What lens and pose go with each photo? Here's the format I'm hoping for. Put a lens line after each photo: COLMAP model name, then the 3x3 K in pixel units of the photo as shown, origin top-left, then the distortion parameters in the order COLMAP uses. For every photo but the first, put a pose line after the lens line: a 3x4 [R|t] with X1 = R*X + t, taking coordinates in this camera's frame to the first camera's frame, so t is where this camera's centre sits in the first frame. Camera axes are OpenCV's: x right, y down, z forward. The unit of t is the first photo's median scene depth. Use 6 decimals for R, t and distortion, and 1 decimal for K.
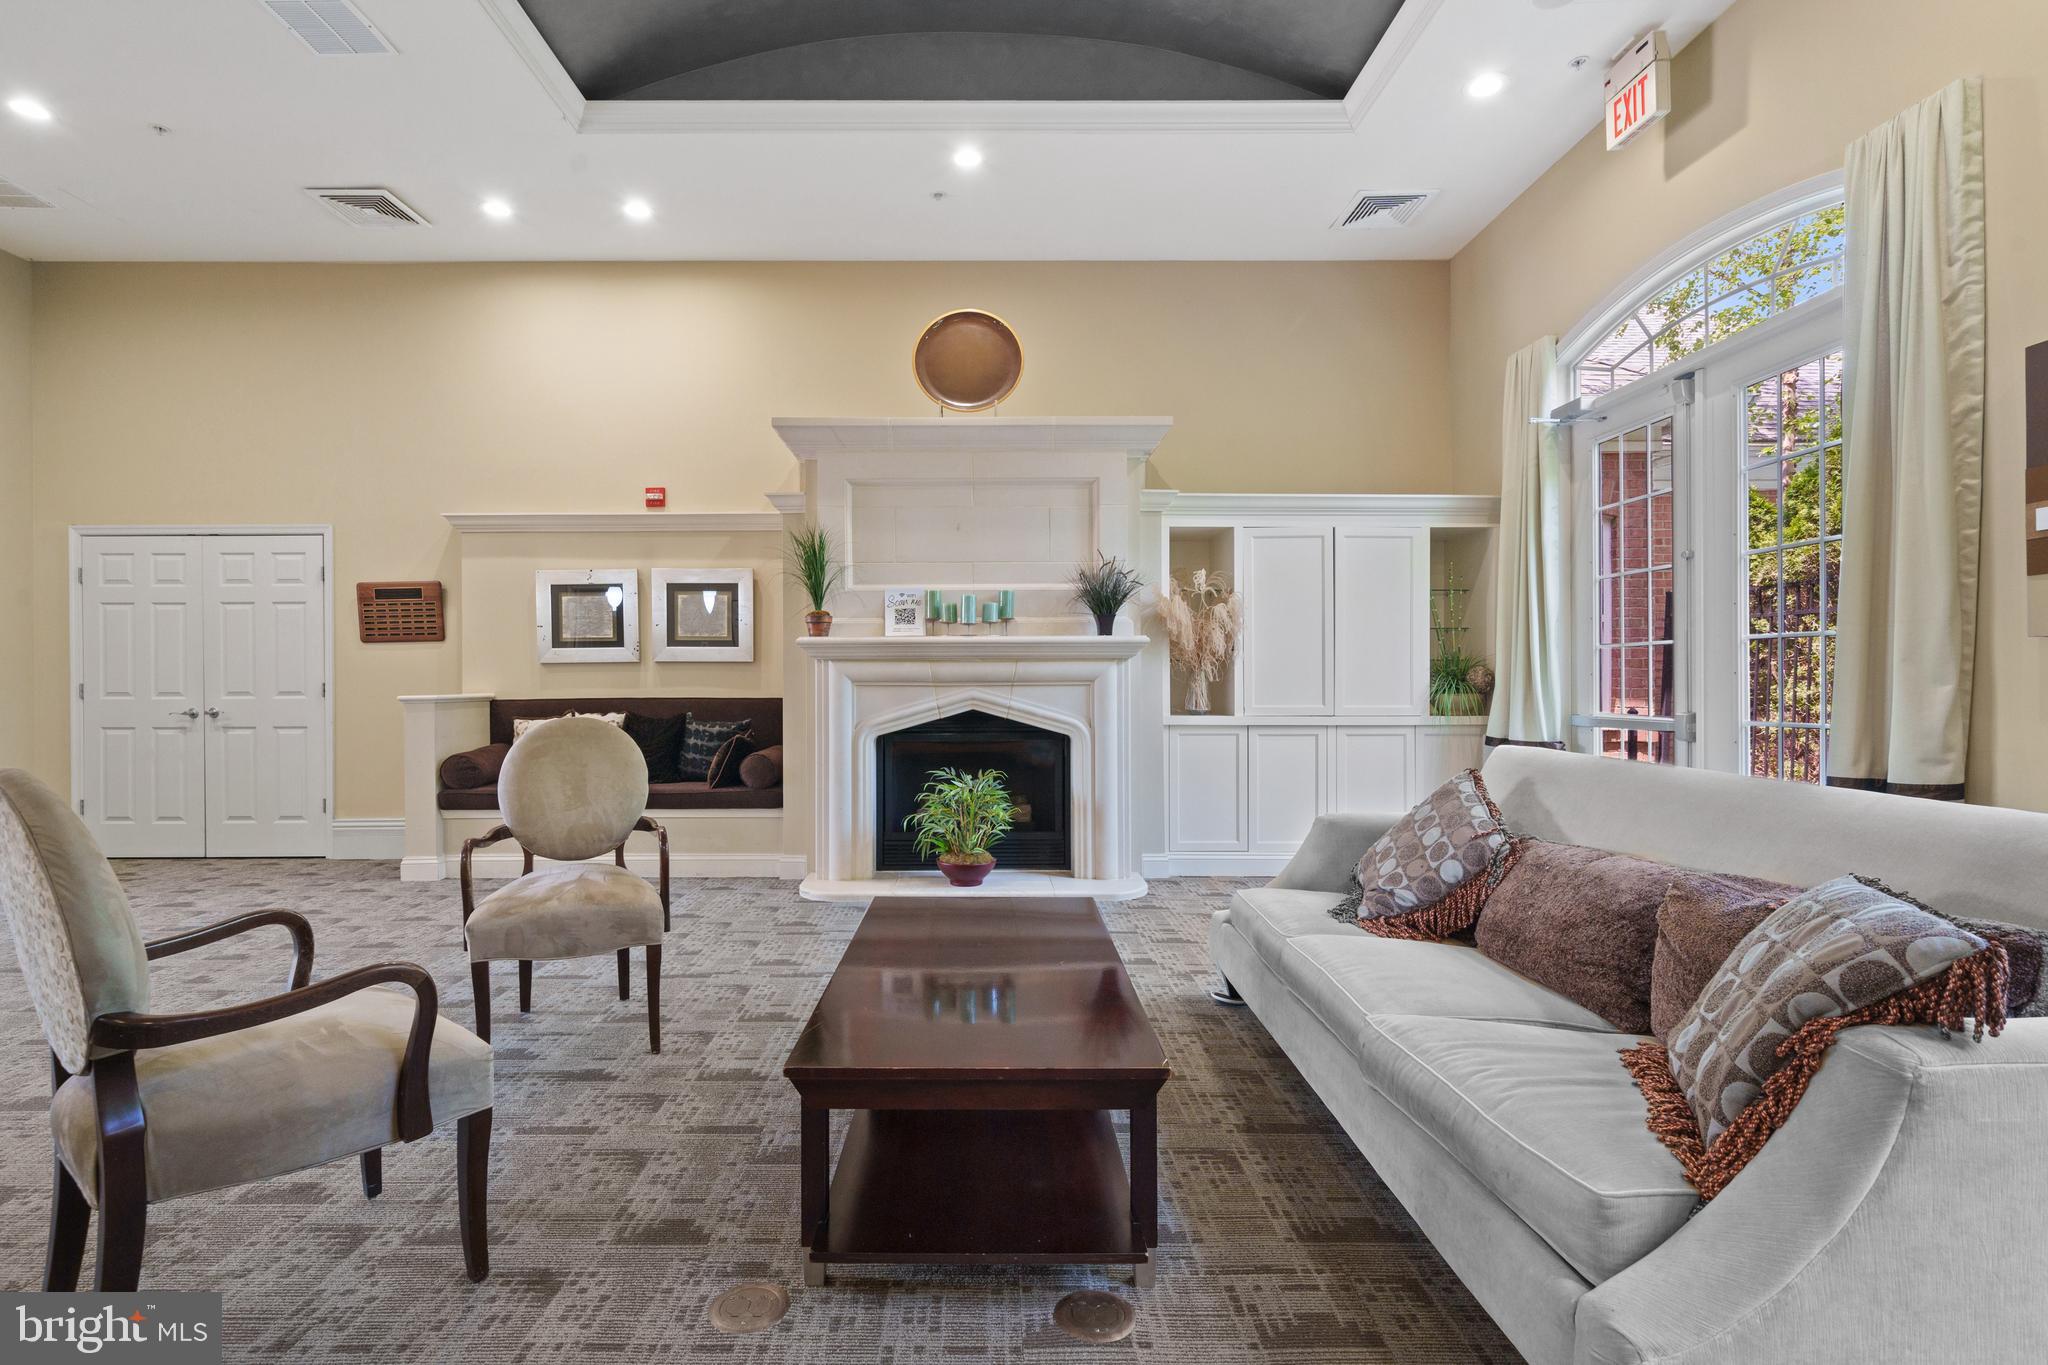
lens RADIAL K [[936.1, 0, 1019.3], [0, 936.1, 673.1], [0, 0, 1]] dist [0.001219, 0.000246]
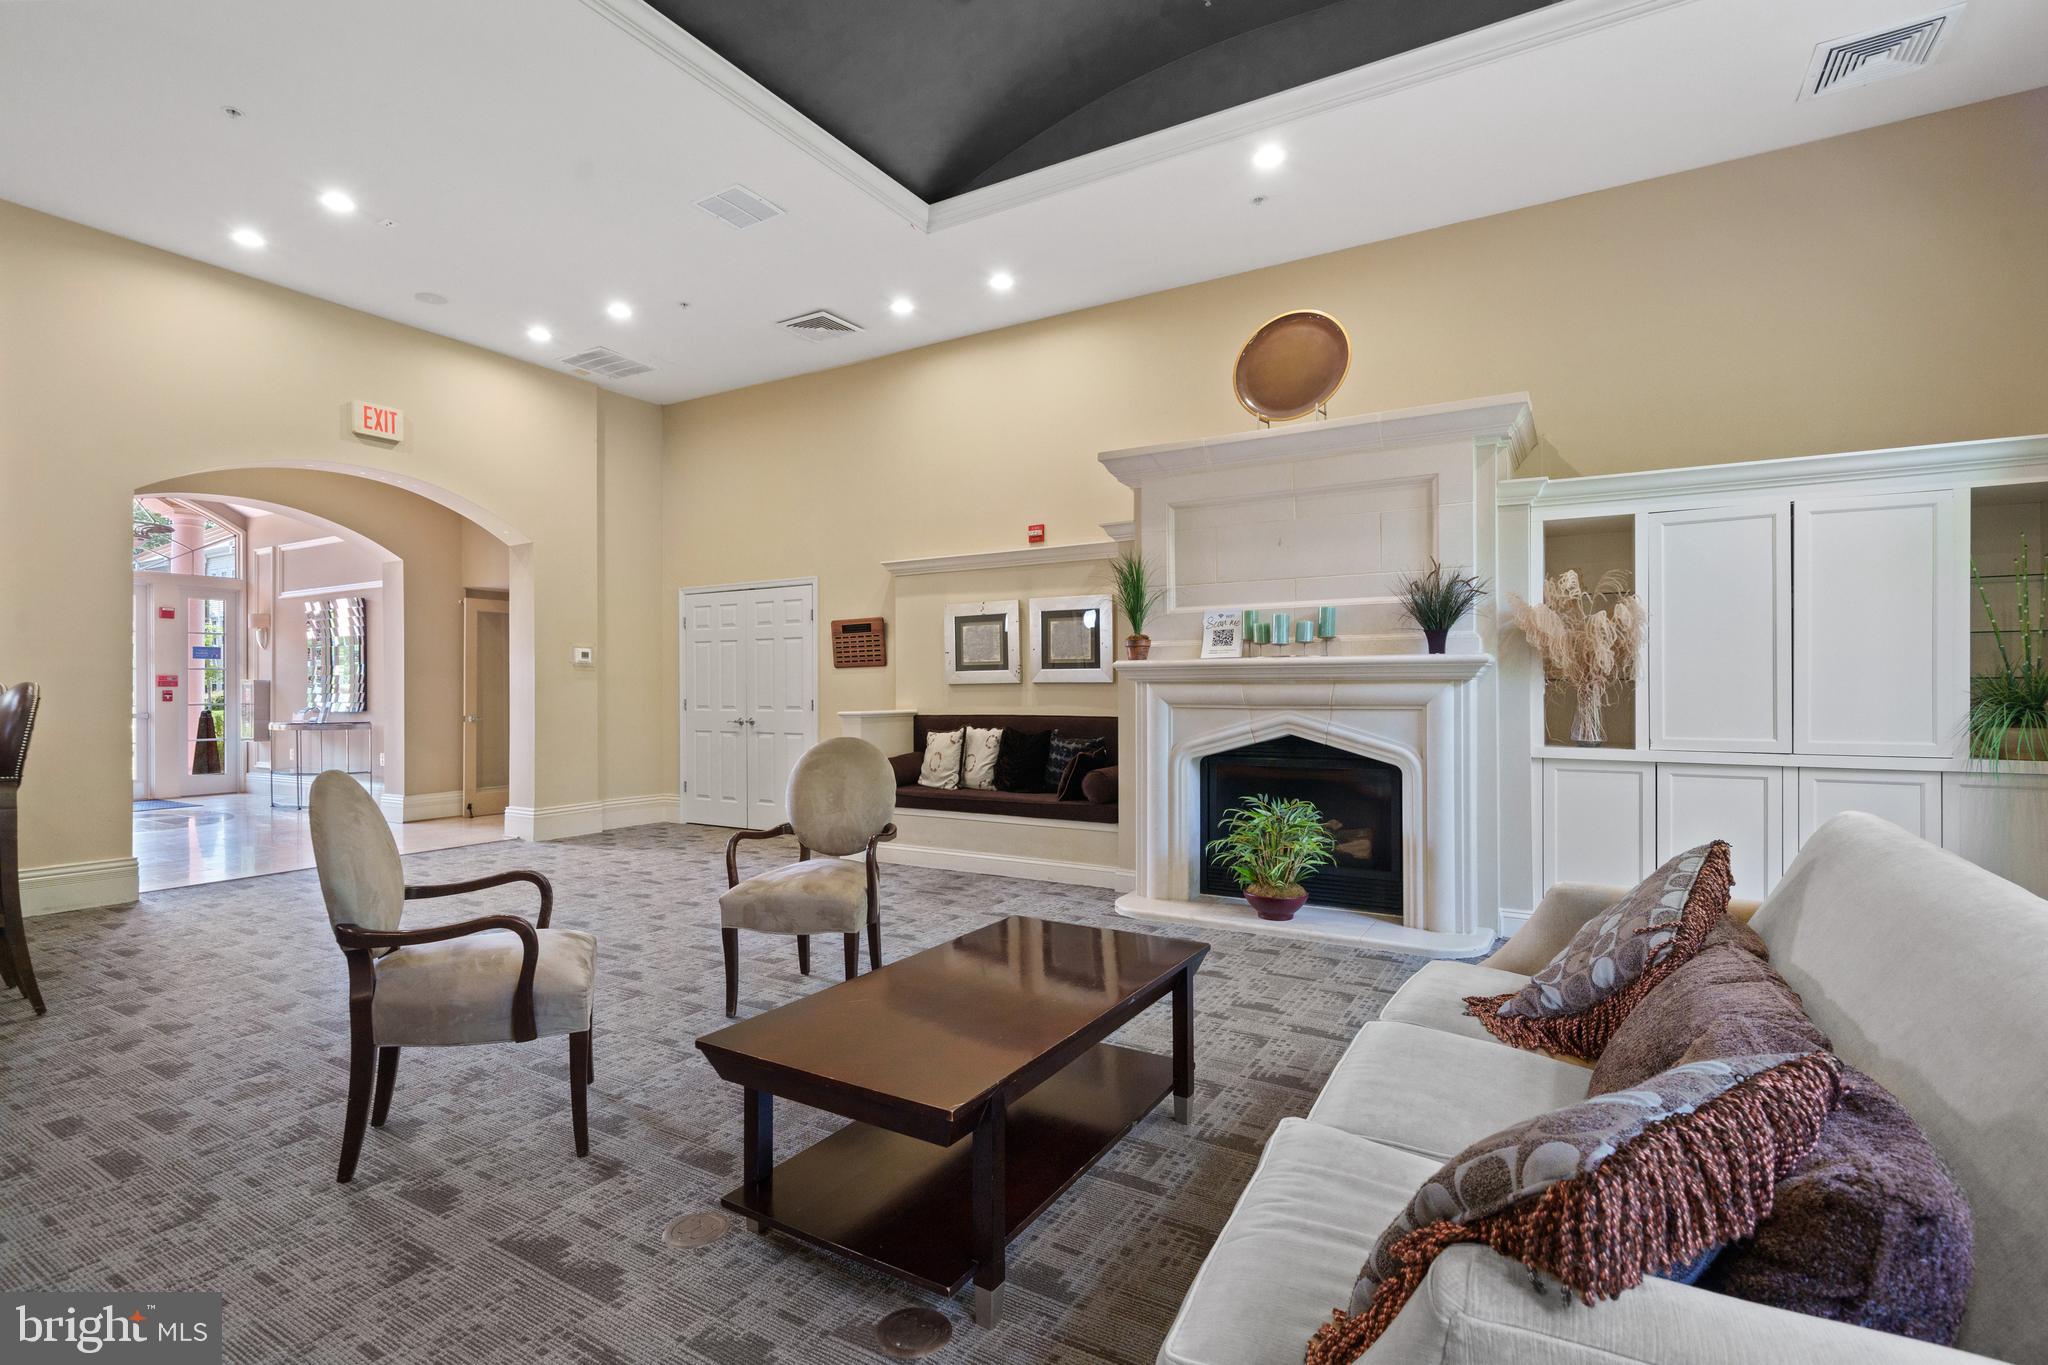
lens RADIAL K [[943.4, 0, 1024.0], [0, 943.4, 682.5], [0, 0, 1]] dist [0.002173, 0.000293]
pose [[0.861798, -0.003222, -0.507242, 0.197896], [0.002304, 0.999994, -0.002439, -0.011416], [0.507247, 0.000933, 0.861800, 0.039892]]
